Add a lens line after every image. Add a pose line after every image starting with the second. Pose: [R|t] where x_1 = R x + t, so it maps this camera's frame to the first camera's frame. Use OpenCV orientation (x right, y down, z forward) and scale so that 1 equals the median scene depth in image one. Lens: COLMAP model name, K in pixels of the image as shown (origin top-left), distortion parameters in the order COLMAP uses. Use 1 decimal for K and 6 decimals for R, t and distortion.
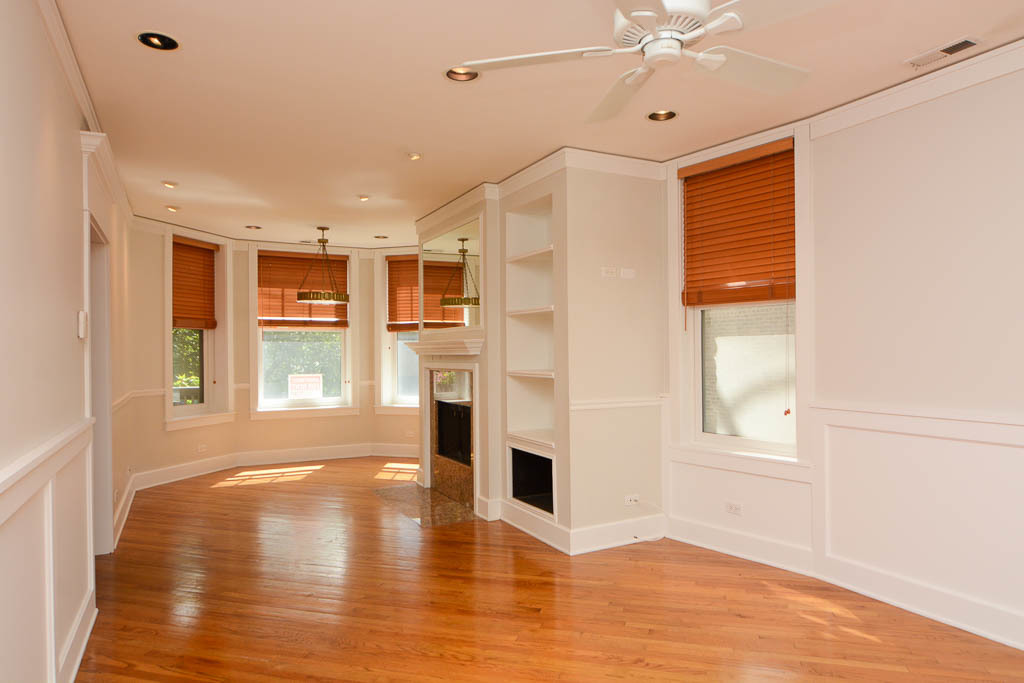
lens RADIAL K [[645.8, 0, 511.5], [0, 645.8, 354.2], [0, 0, 1]] dist [-0.003930, 0.001036]
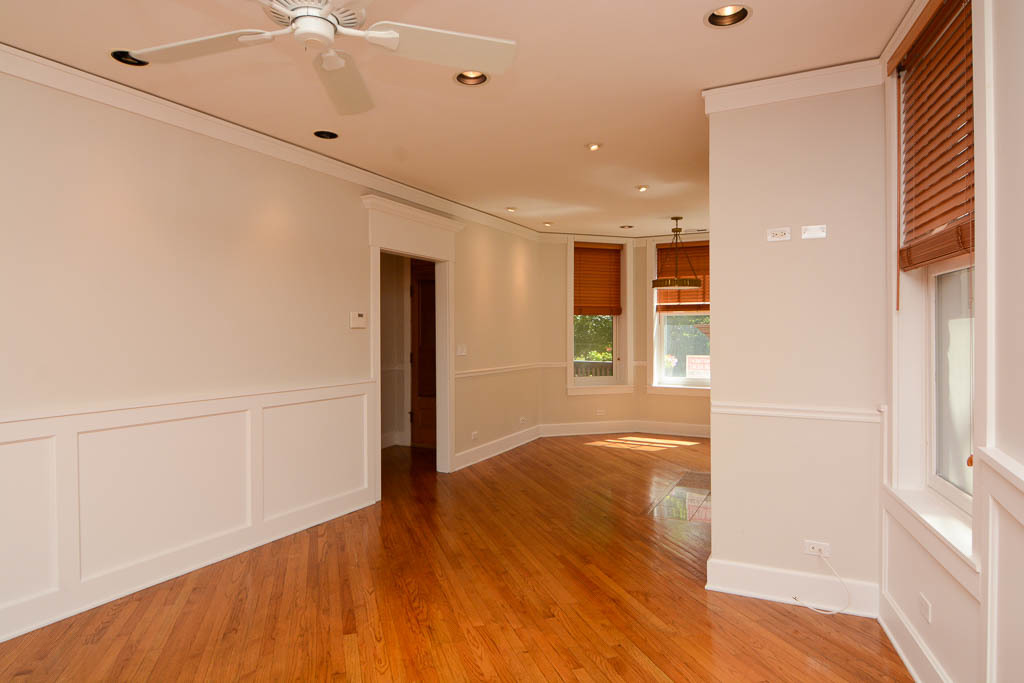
lens RADIAL K [[580.9, 0, 514.1], [0, 580.9, 348.8], [0, 0, 1]] dist [0.020745, -0.000181]
pose [[0.575838, 0.029728, -0.817023, 0.348264], [-0.007422, 0.999488, 0.031136, -0.009383], [0.817530, -0.011865, 0.575764, 0.236938]]
